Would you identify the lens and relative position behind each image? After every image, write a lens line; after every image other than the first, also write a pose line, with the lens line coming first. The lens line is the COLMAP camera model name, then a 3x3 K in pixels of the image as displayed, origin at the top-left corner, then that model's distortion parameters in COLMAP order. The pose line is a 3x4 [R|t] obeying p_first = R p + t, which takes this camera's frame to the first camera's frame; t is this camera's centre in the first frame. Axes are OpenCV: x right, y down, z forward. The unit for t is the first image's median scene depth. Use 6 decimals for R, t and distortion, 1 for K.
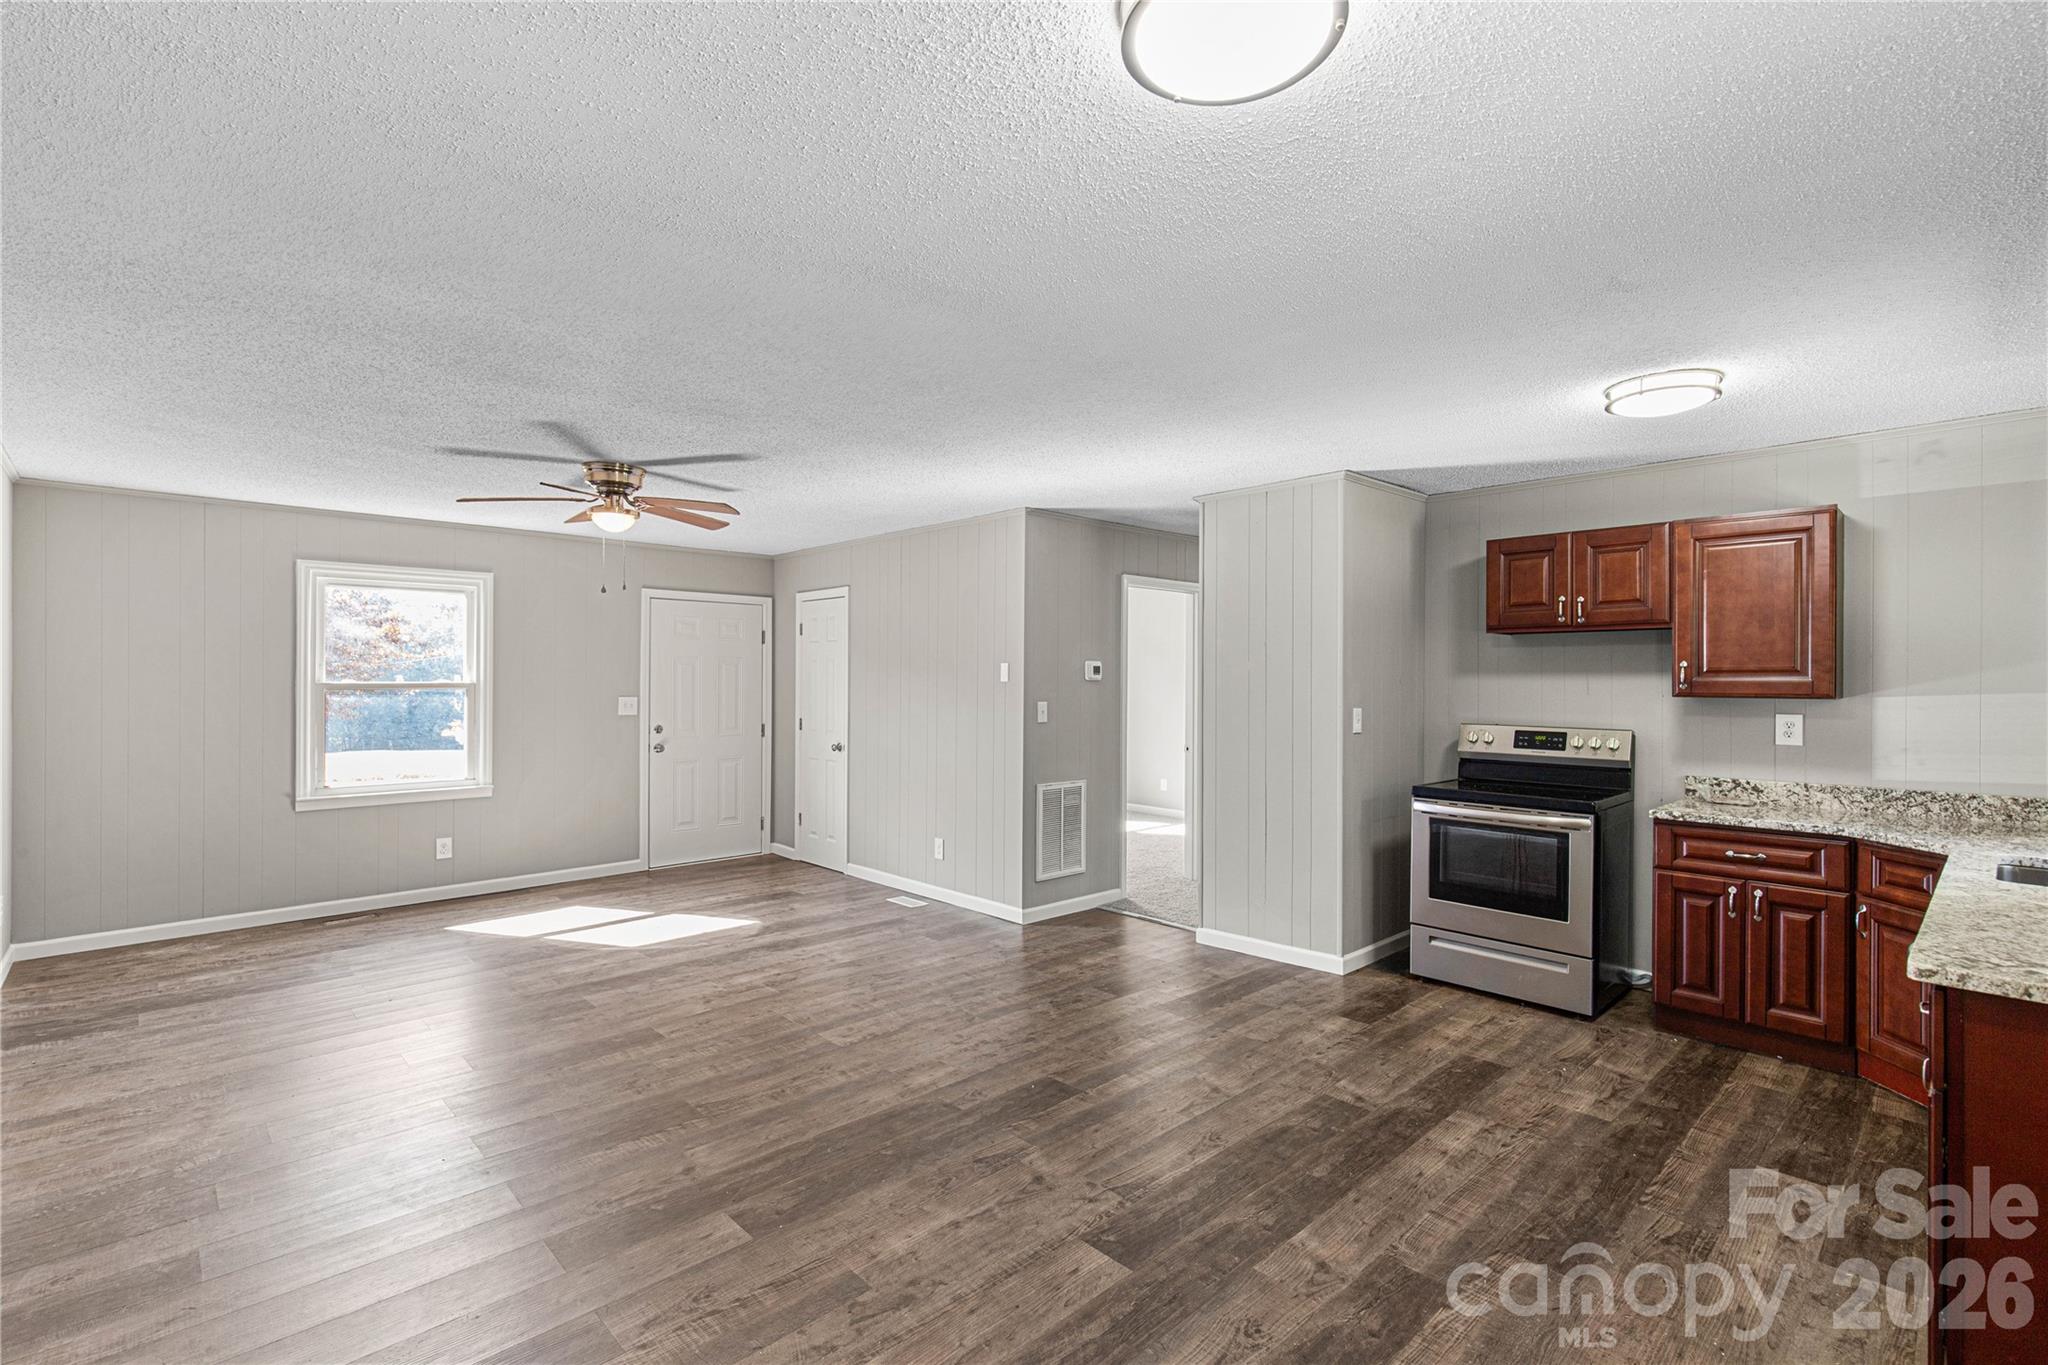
lens RADIAL K [[932.7, 0, 1024.0], [0, 932.7, 686.4], [0, 0, 1]] dist [0.007960, -0.003500]
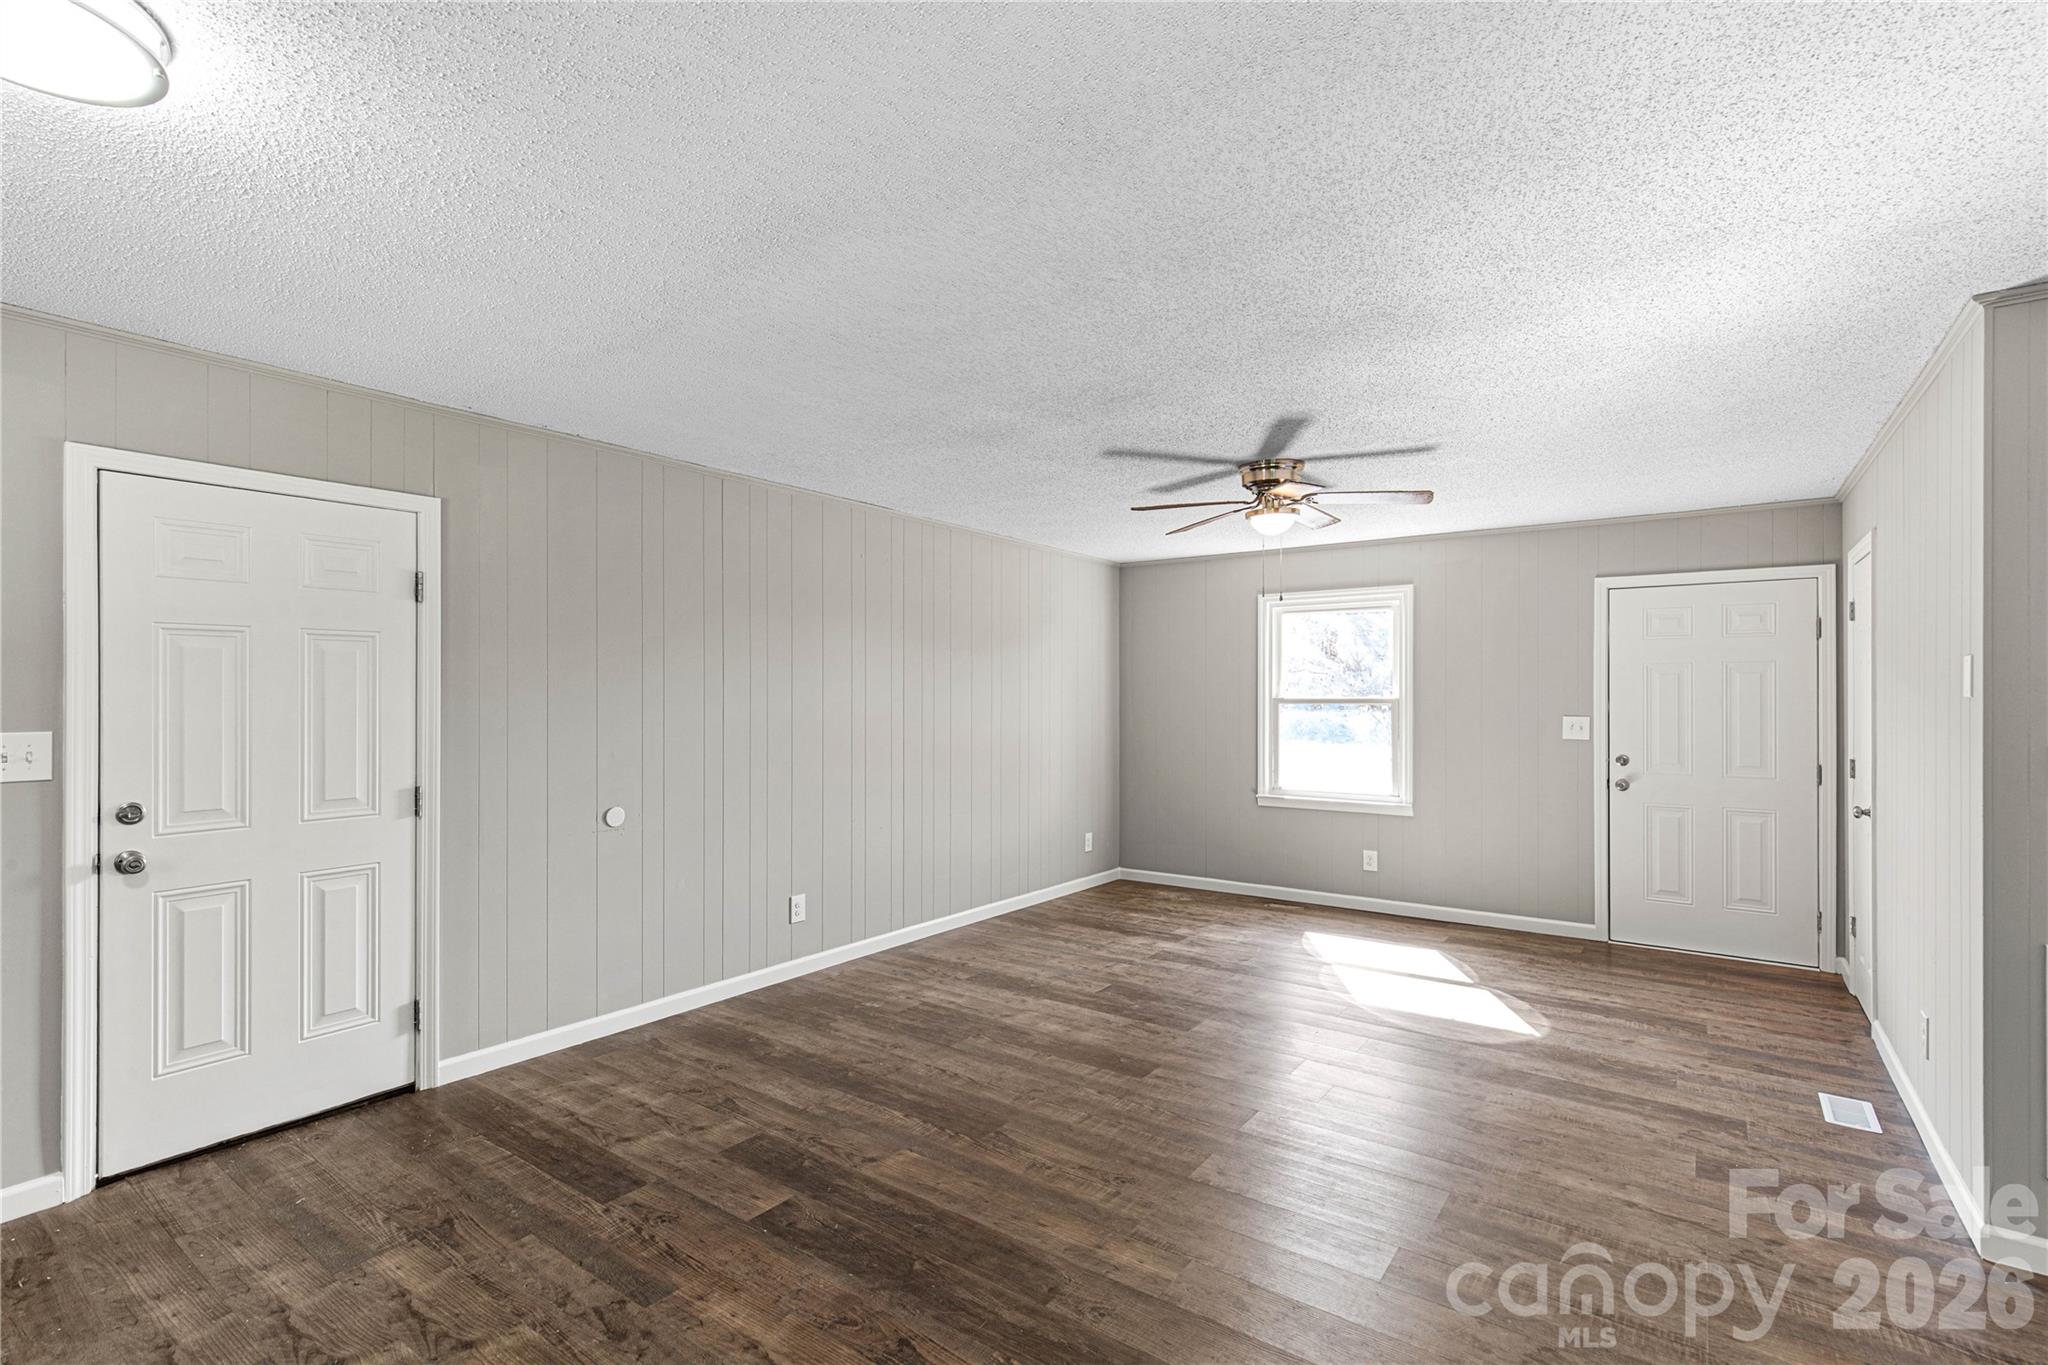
lens RADIAL K [[932.7, 0, 1010.9], [0, 932.7, 698.8], [0, 0, 1]] dist [0.007960, -0.003500]
pose [[0.176993, 0.001735, -0.984210, 0.480380], [-0.006875, 0.999976, 0.000527, -0.002319], [0.984188, 0.006673, 0.177001, 0.657490]]
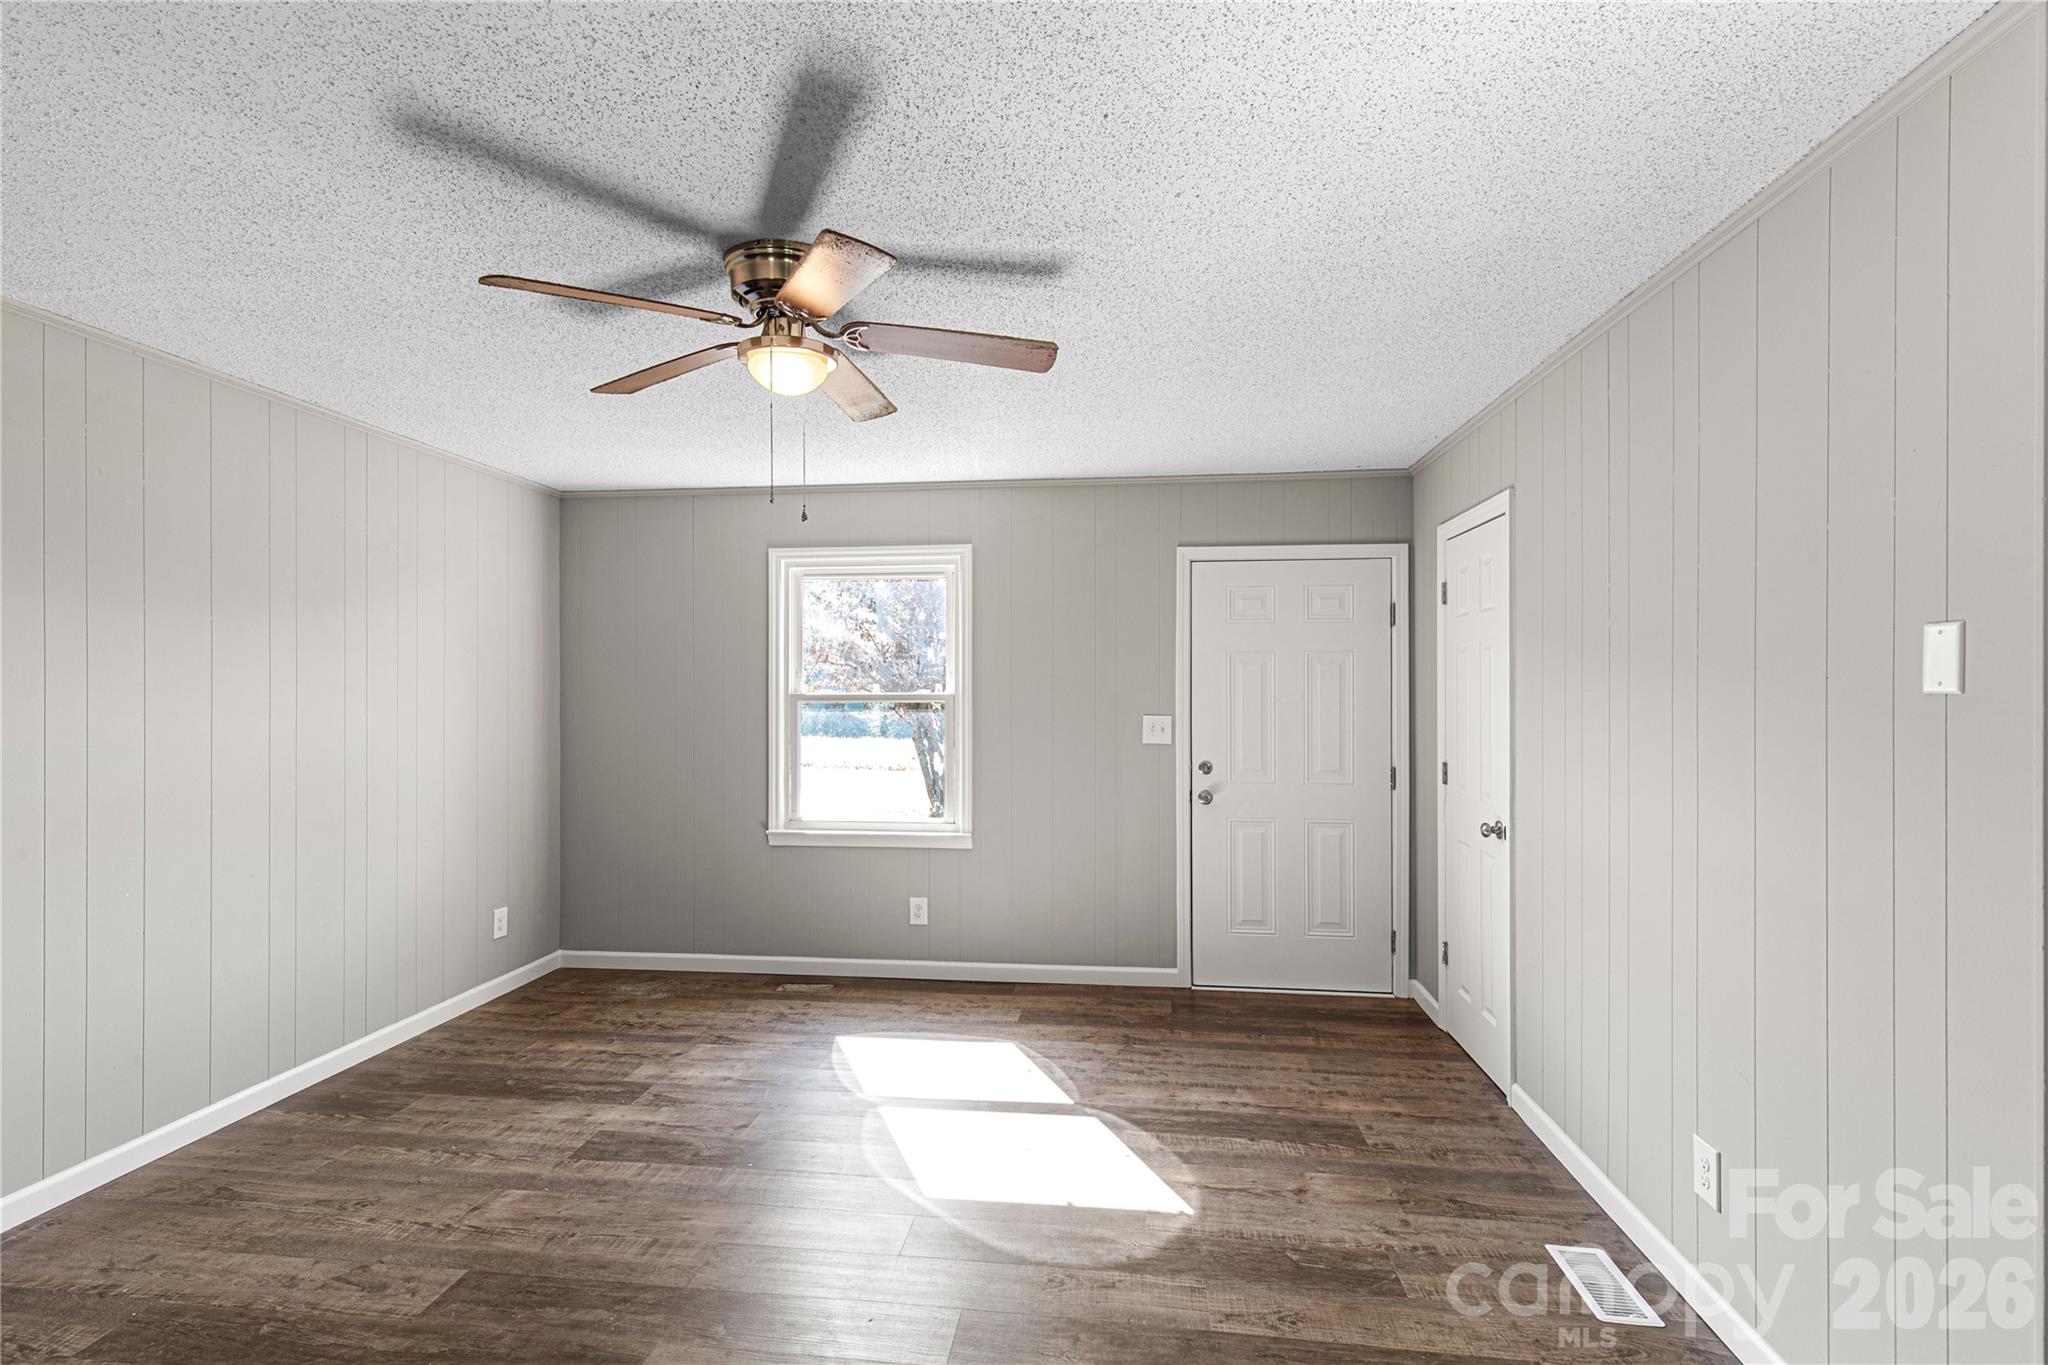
lens RADIAL K [[932.7, 0, 1014.7], [0, 932.7, 685.9], [0, 0, 1]] dist [0.007960, -0.003500]
pose [[0.635214, -0.005107, -0.772319, 0.026781], [-0.003356, 0.999950, -0.009373, -0.005600], [0.772329, 0.008546, 0.635166, 0.877574]]
